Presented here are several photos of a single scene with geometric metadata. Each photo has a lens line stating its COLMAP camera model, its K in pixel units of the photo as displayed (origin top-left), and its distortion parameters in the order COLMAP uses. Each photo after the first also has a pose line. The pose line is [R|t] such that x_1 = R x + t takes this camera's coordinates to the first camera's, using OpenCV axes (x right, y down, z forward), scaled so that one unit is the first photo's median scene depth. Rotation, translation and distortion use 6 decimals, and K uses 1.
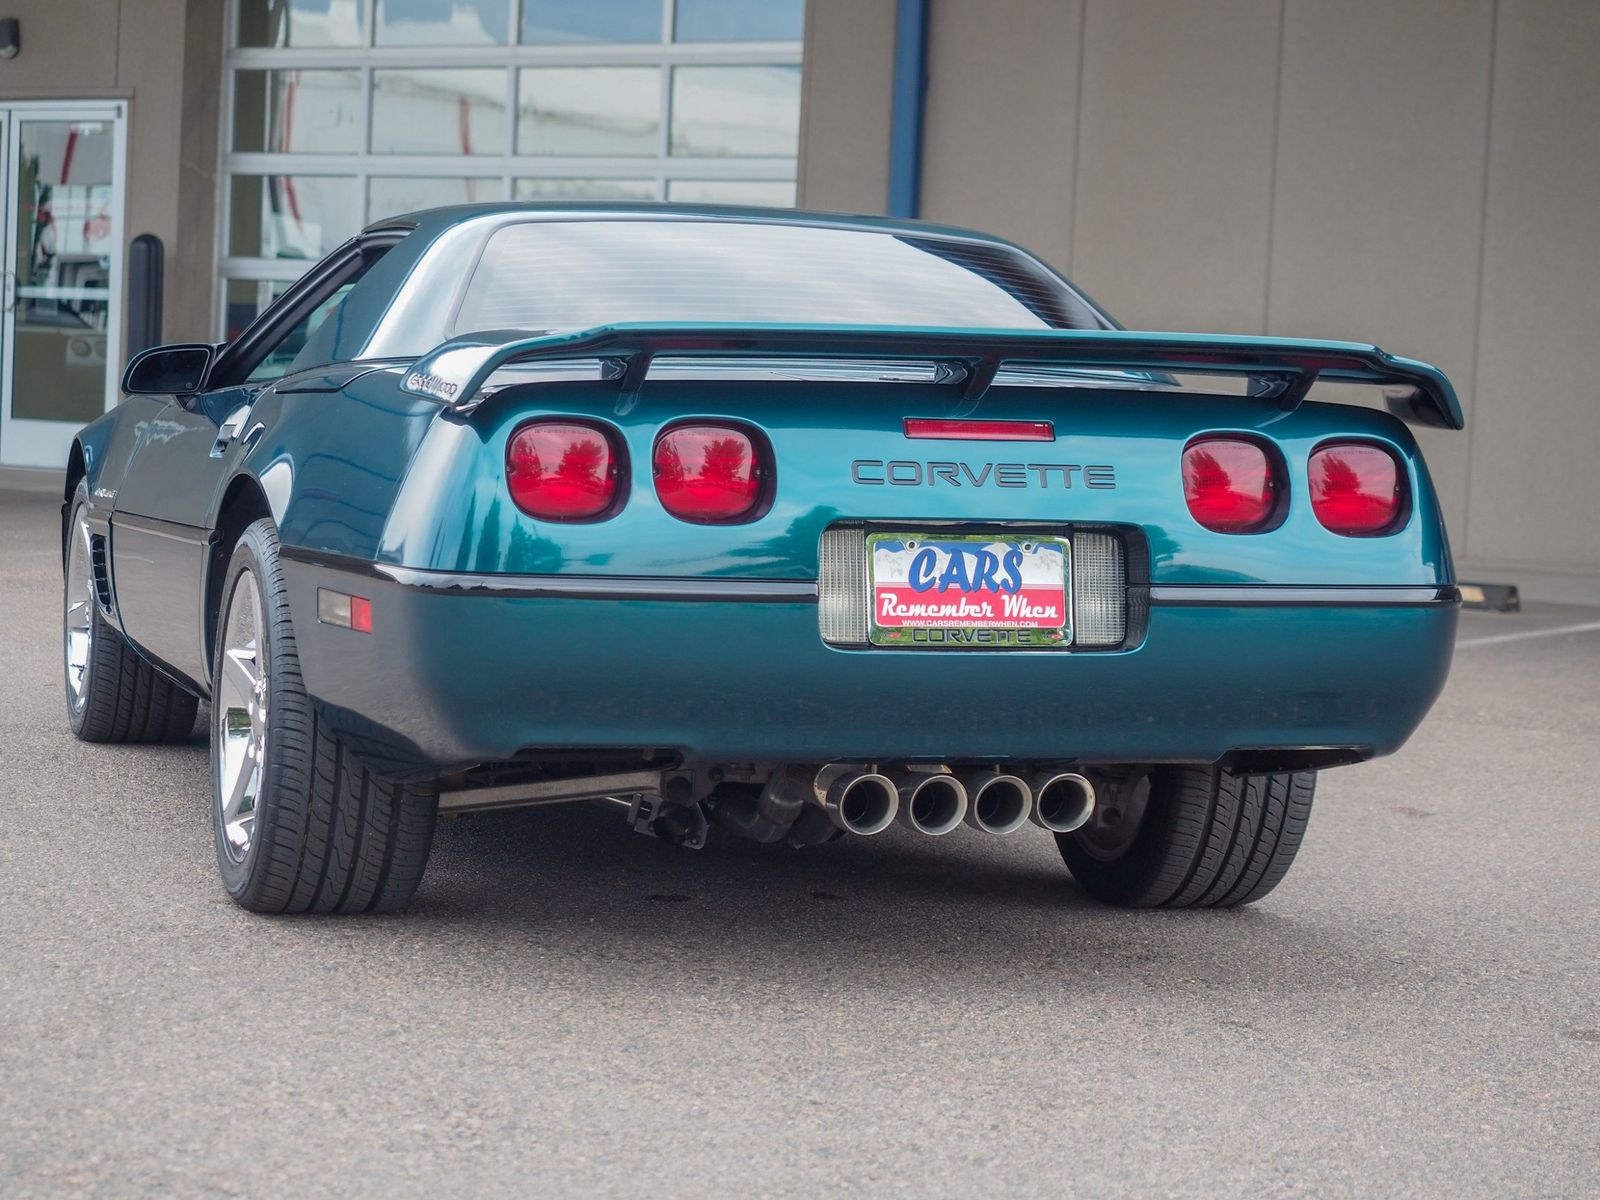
lens RADIAL K [[3728.9, 0, 800.0], [0, 3728.9, 600.0], [0, 0, 1]] dist [-0.010630, -0.034914]
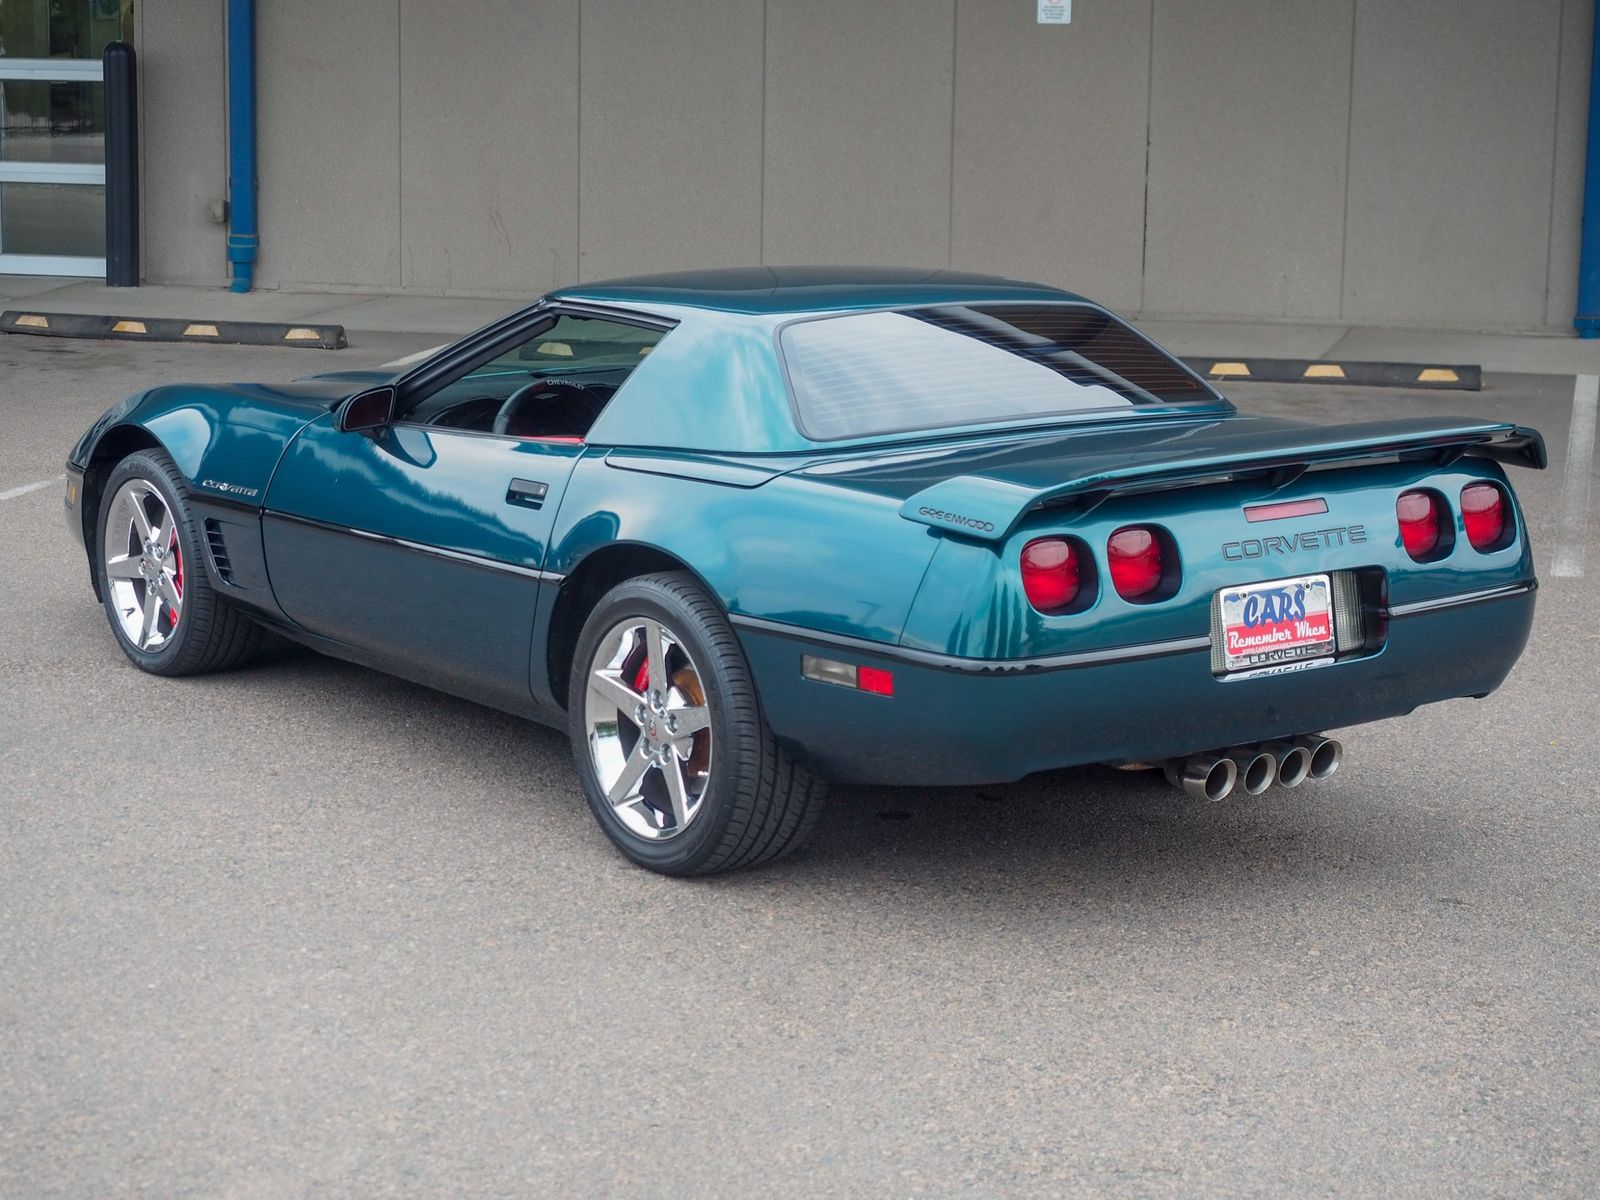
lens RADIAL K [[3369.9, 0, 800.0], [0, 3369.9, 600.0], [0, 0, 1]] dist [-0.014038, 0.134110]
pose [[0.942650, -0.086985, 0.322251, -0.524063], [0.045679, 0.989981, 0.133606, -0.185728], [-0.330644, -0.111223, 0.937179, -0.128009]]
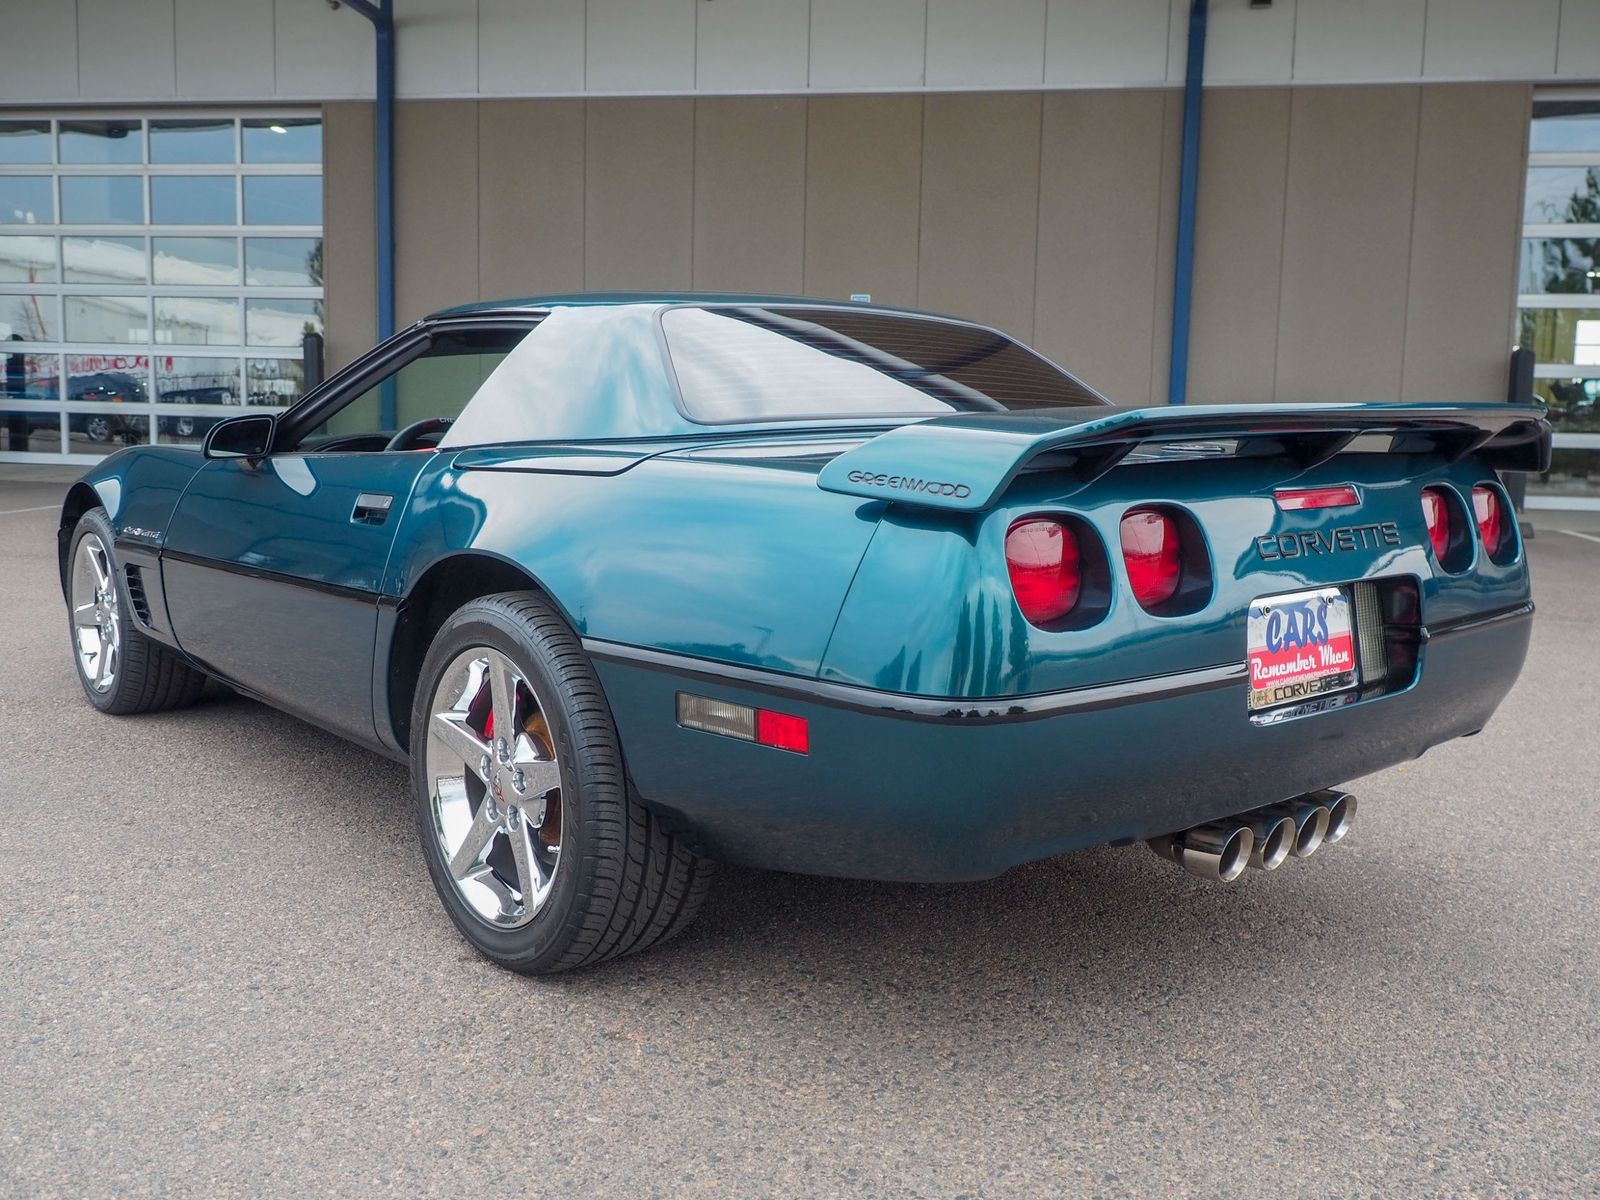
lens RADIAL K [[1478.1, 0, 814.1], [0, 1478.1, 578.0], [0, 0, 1]] dist [-0.010266, 0.000217]
pose [[0.919697, -0.070329, 0.386278, -0.244282], [0.042976, 0.995947, 0.079007, -0.061106], [-0.390269, -0.056062, 0.918992, 0.651831]]
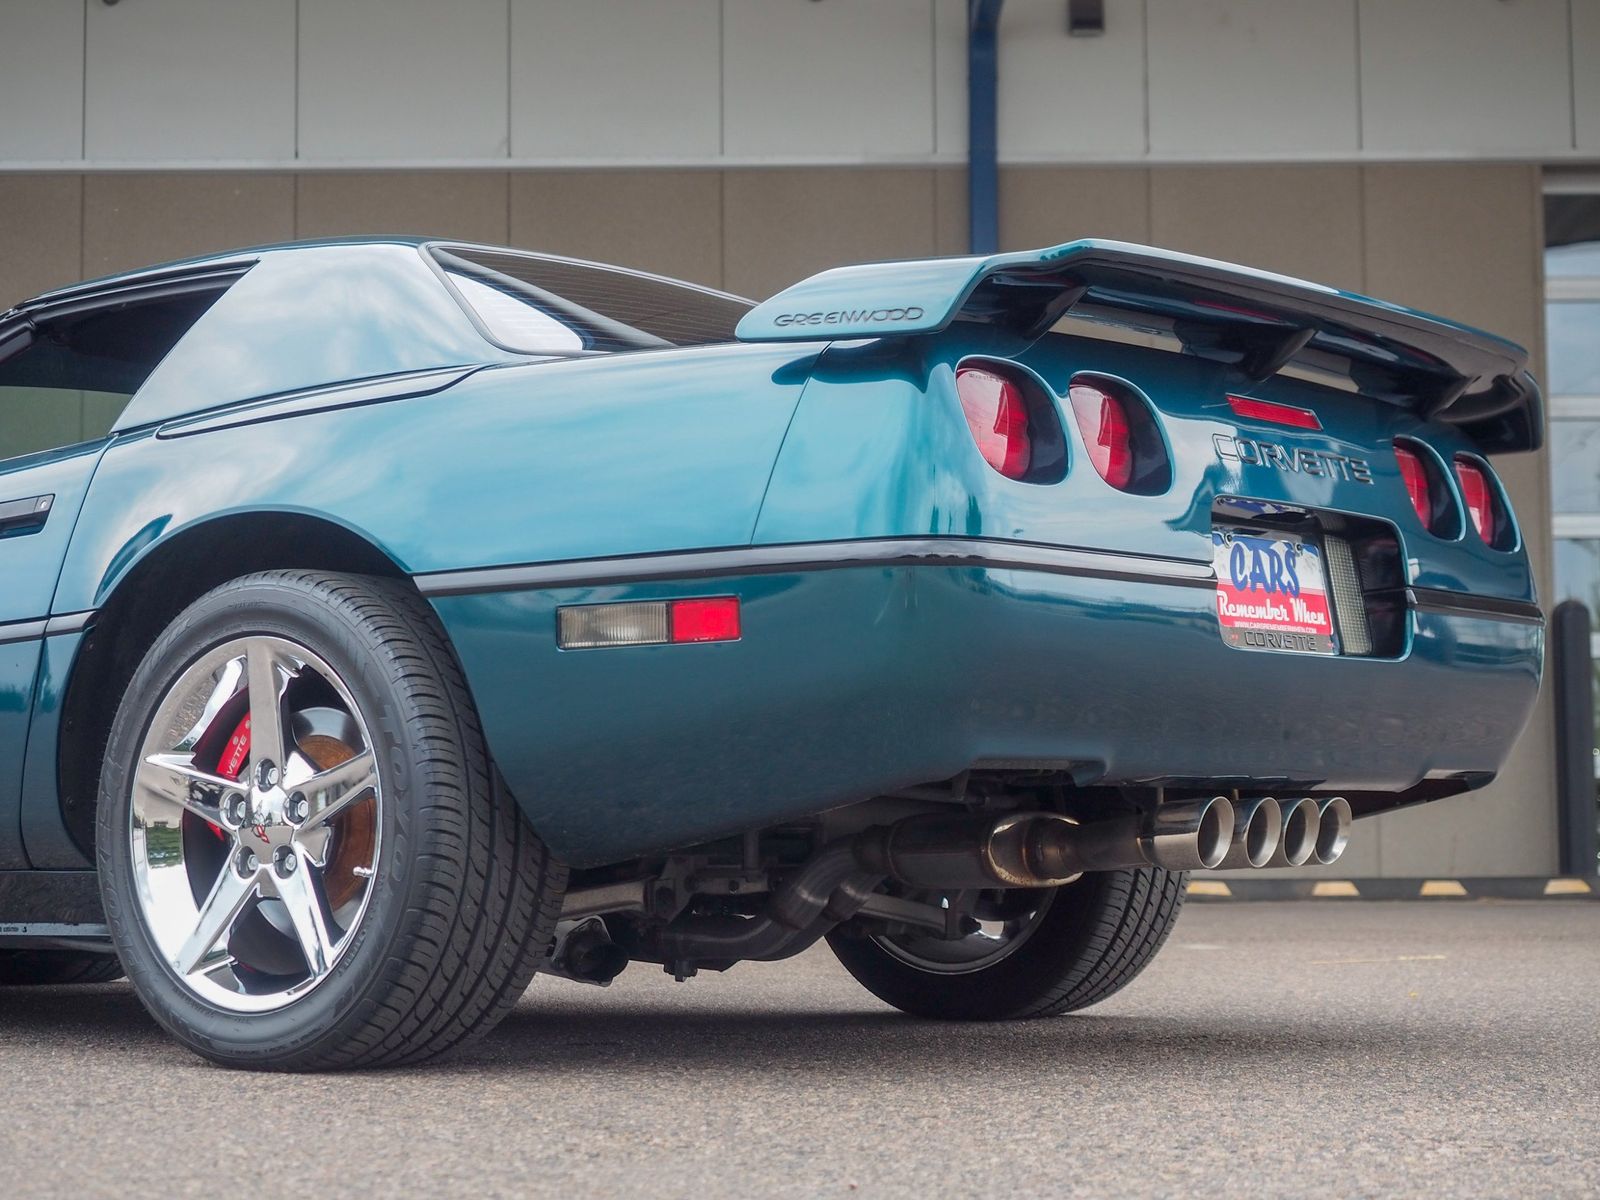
lens RADIAL K [[3128.5, 0, 761.4], [0, 3128.5, 601.1], [0, 0, 1]] dist [-0.026886, -0.019889]
pose [[0.833195, -0.000839, 0.552979, -0.465249], [0.076950, 0.990445, -0.114441, 0.075243], [-0.547599, 0.137903, 0.825299, 0.438415]]
